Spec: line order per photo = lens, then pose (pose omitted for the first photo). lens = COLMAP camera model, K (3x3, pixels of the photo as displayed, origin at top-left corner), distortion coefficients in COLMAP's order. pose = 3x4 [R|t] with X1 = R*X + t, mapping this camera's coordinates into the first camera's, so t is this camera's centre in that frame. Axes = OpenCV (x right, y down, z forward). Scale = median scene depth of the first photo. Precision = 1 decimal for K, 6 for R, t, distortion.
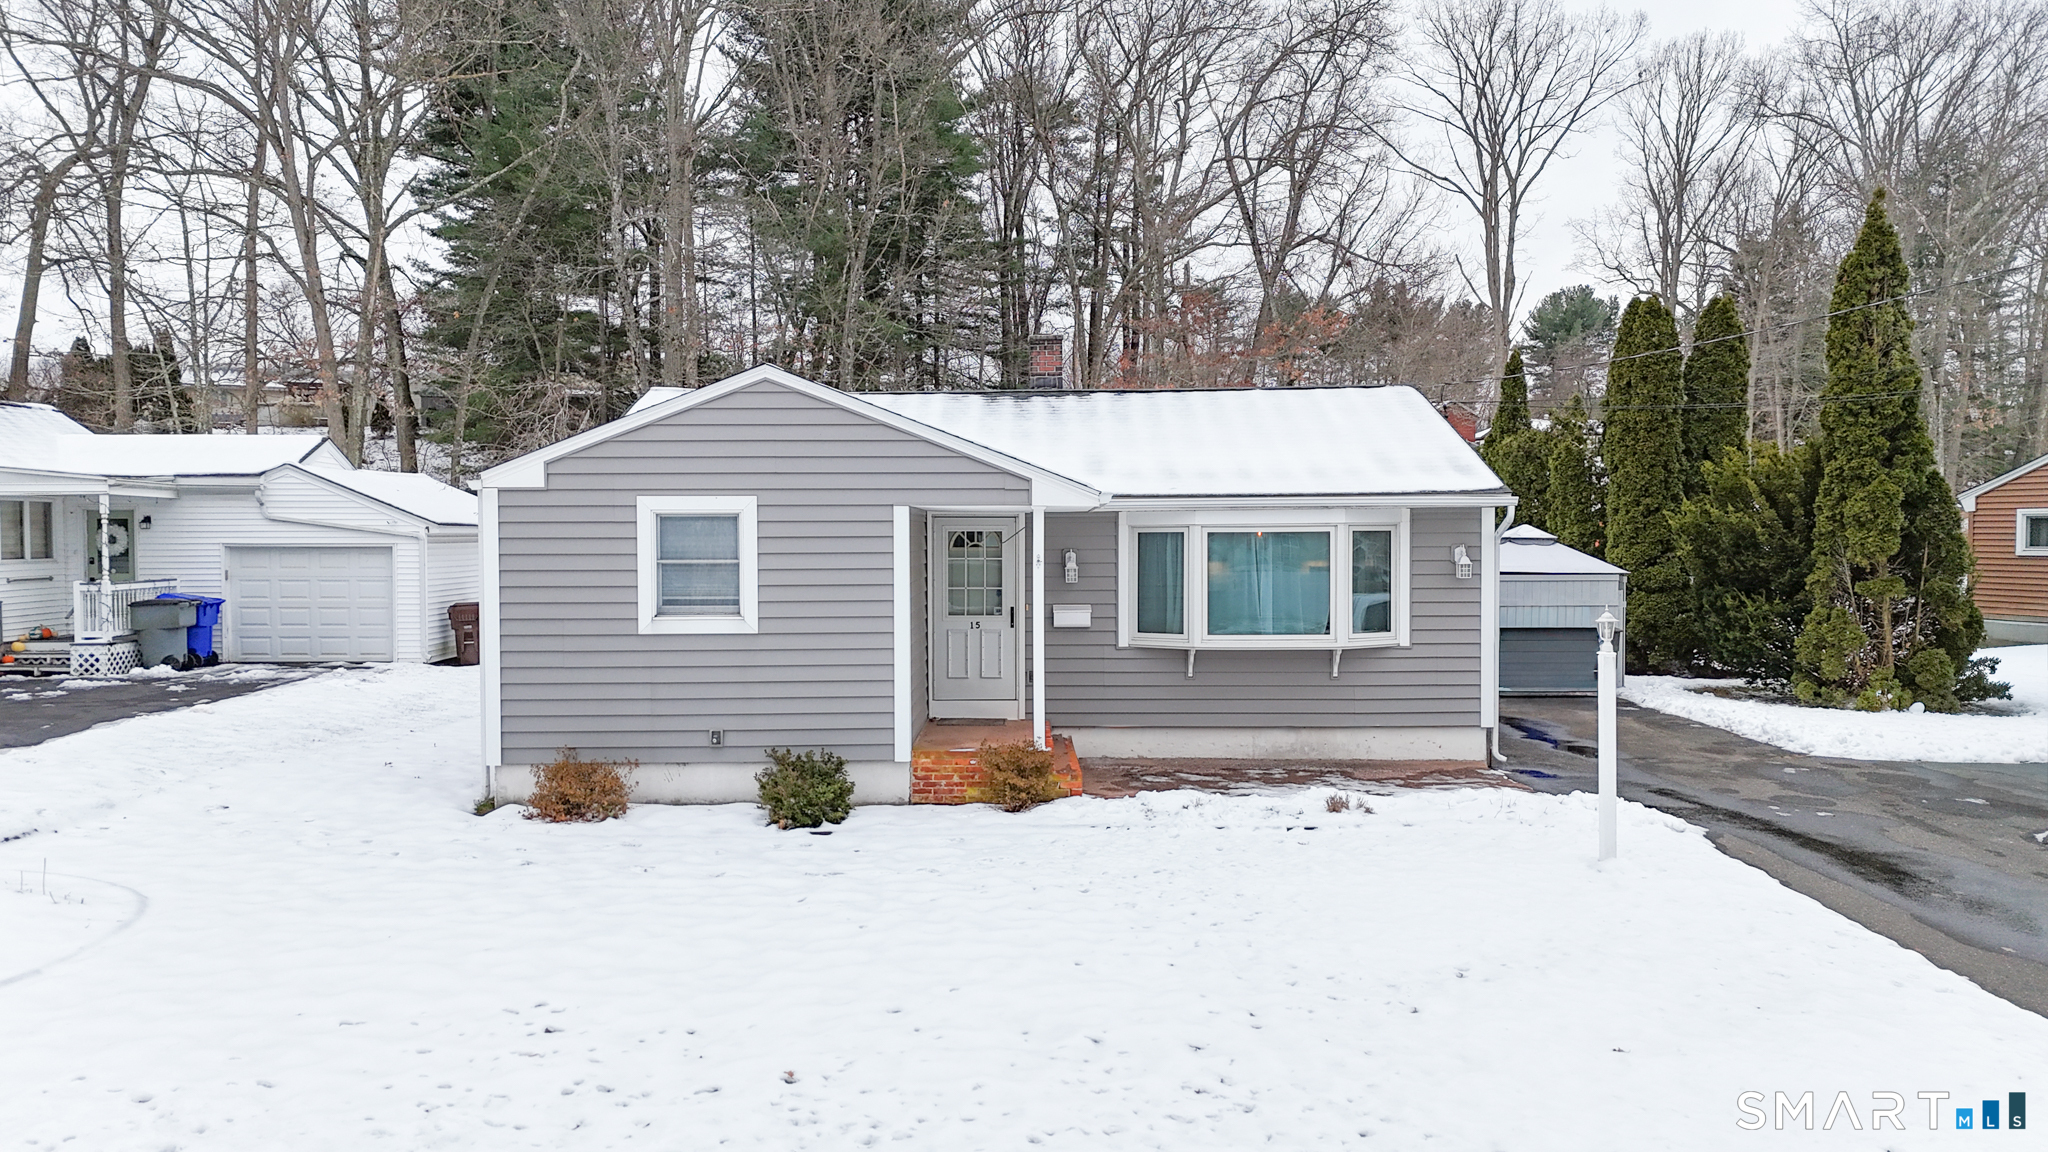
lens RADIAL K [[1507.3, 0, 1016.8], [0, 1507.3, 572.4], [0, 0, 1]] dist [0.050489, -0.023349]
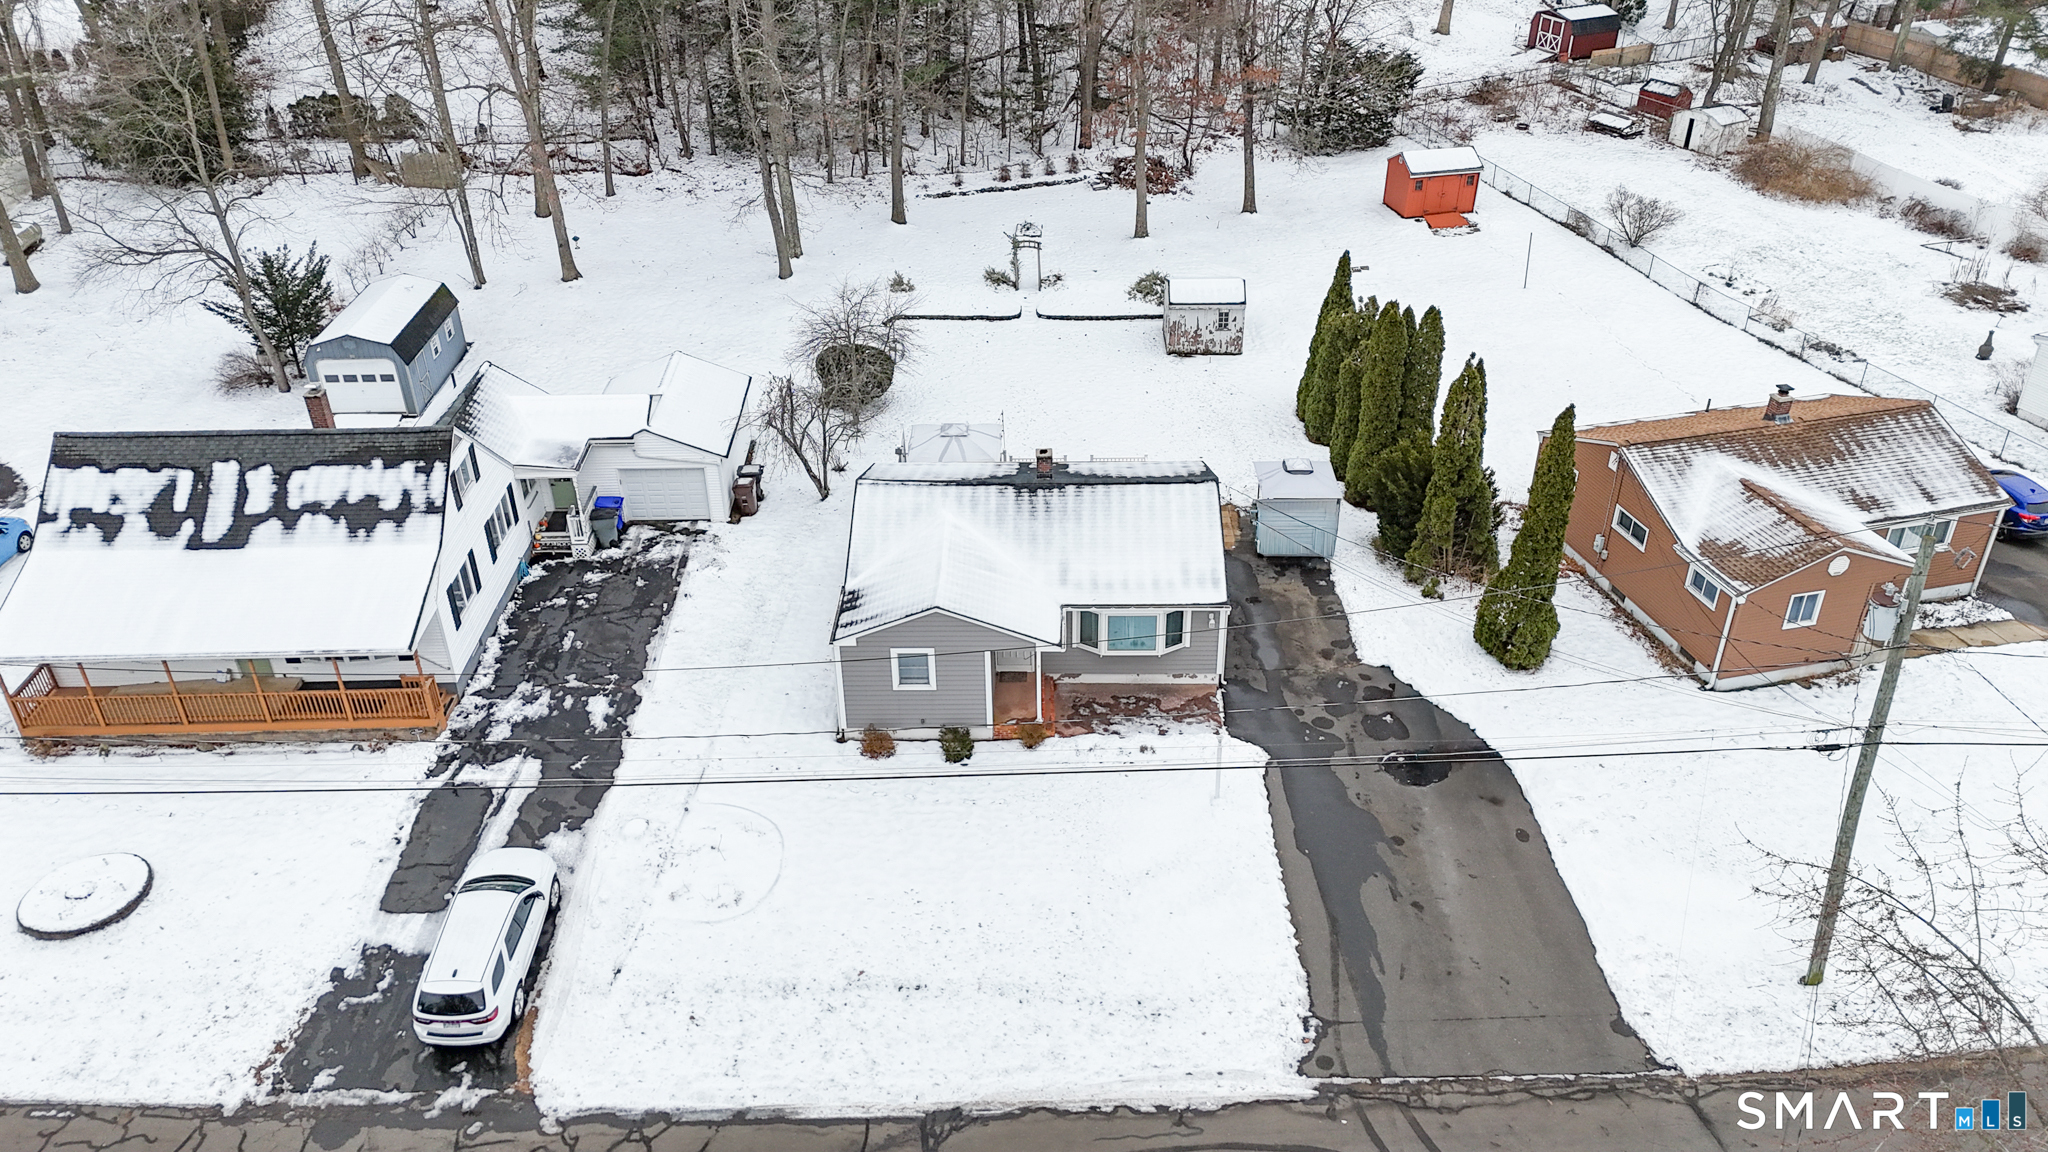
lens RADIAL K [[1507.3, 0, 1020.2], [0, 1507.3, 566.8], [0, 0, 1]] dist [0.050489, -0.023349]
pose [[0.999872, -0.007797, -0.013945, 0.020499], [0.013663, 0.869687, 0.493414, -1.493116], [0.008280, -0.493542, 0.869683, -1.259192]]
